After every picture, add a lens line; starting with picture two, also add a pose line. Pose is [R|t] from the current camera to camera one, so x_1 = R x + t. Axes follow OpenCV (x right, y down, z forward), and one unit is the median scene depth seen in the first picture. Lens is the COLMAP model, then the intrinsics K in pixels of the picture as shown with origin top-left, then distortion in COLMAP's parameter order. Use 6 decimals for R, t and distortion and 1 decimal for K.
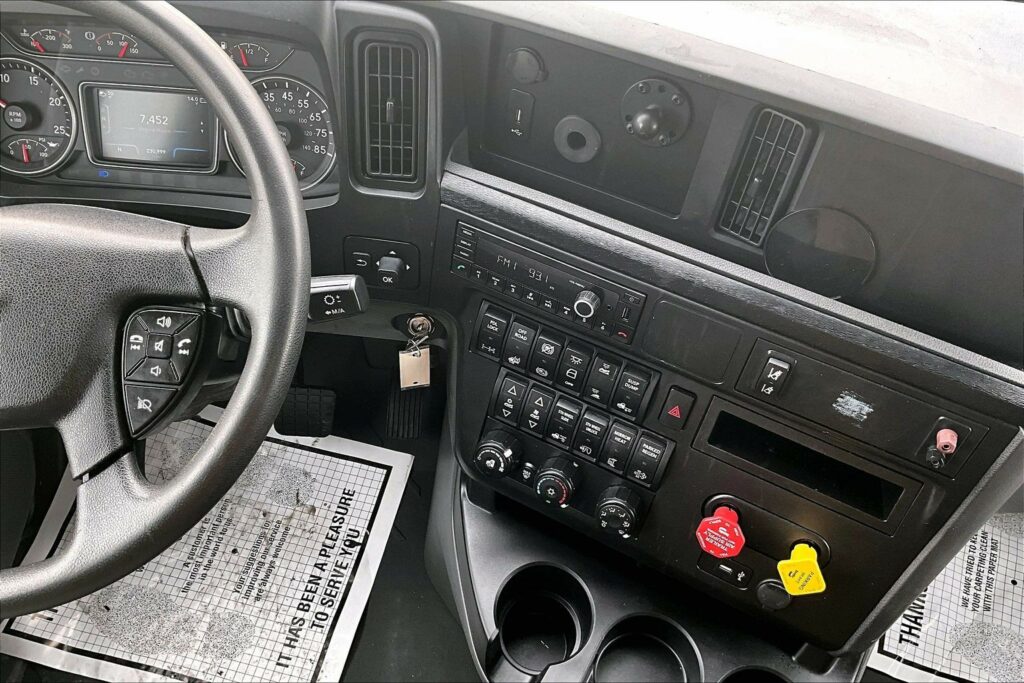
lens RADIAL K [[846.9, 0, 515.5], [0, 846.9, 337.2], [0, 0, 1]] dist [0.072929, -0.131834]
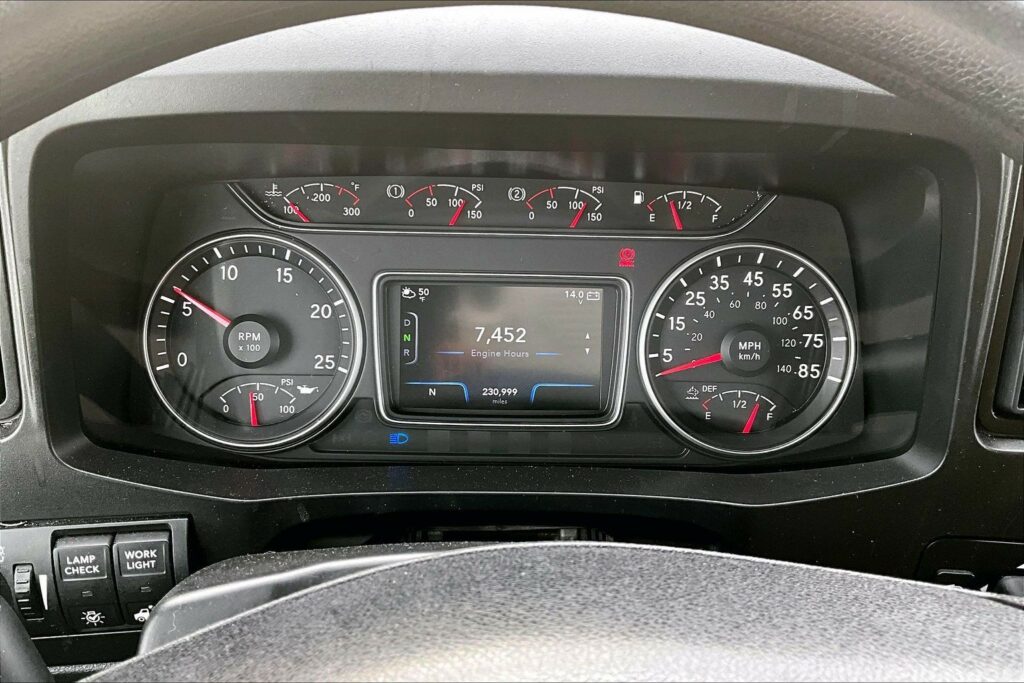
lens RADIAL K [[846.9, 0, 513.8], [0, 846.9, 336.0], [0, 0, 1]] dist [0.072929, -0.131834]
pose [[0.998233, -0.052617, 0.027616, -0.438990], [0.057813, 0.967401, -0.246564, -0.123002], [-0.013742, 0.247725, 0.968733, 0.489060]]
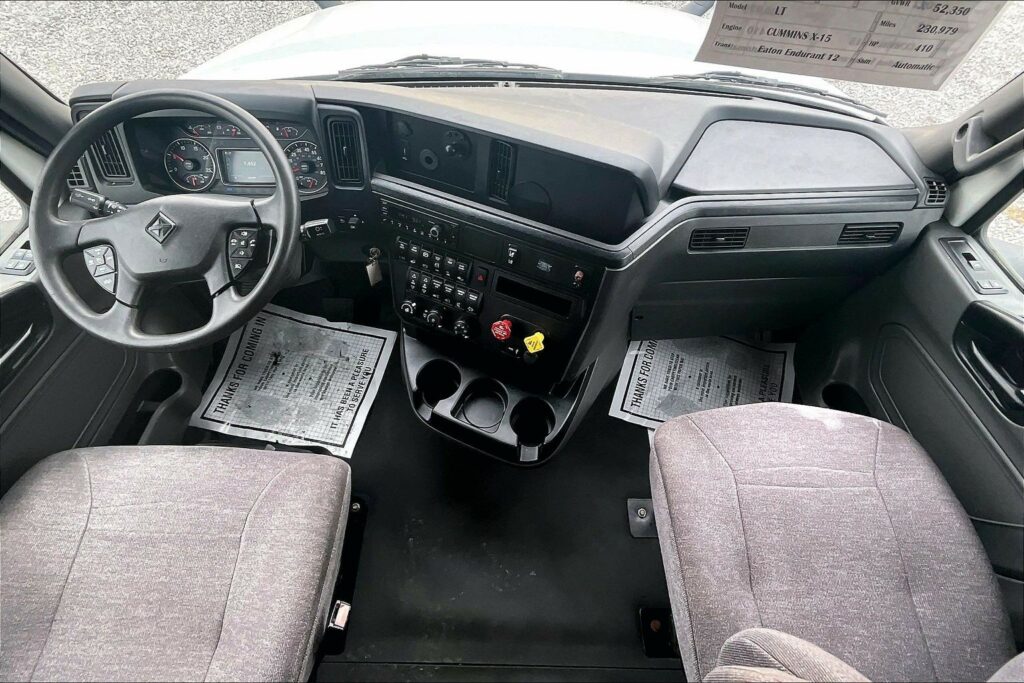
lens RADIAL K [[508.5, 0, 510.5], [0, 508.5, 316.7], [0, 0, 1]] dist [-0.009319, 0.000012]
pose [[0.998825, -0.048231, -0.004798, 0.258529], [0.048257, 0.998820, 0.005523, 0.179646], [0.004526, -0.005748, 0.999973, -0.346672]]
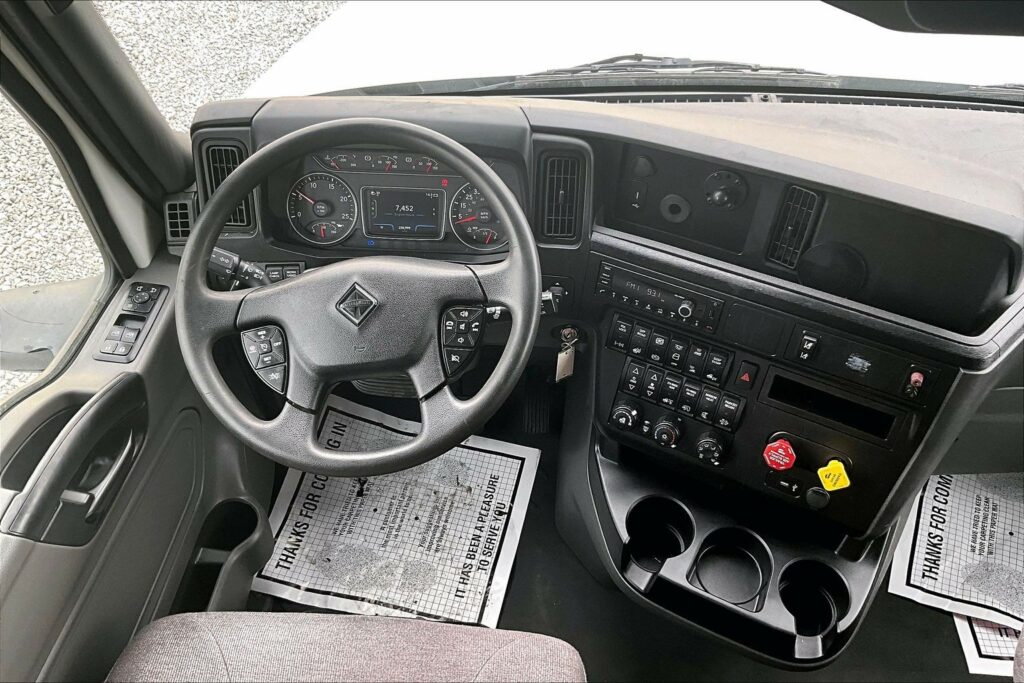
lens RADIAL K [[846.9, 0, 511.8], [0, 846.9, 333.5], [0, 0, 1]] dist [0.072929, -0.131834]
pose [[0.998218, -0.031191, -0.050869, -0.151616], [0.026128, 0.994910, -0.097322, 0.142233], [0.053646, 0.095819, 0.993952, -0.558450]]
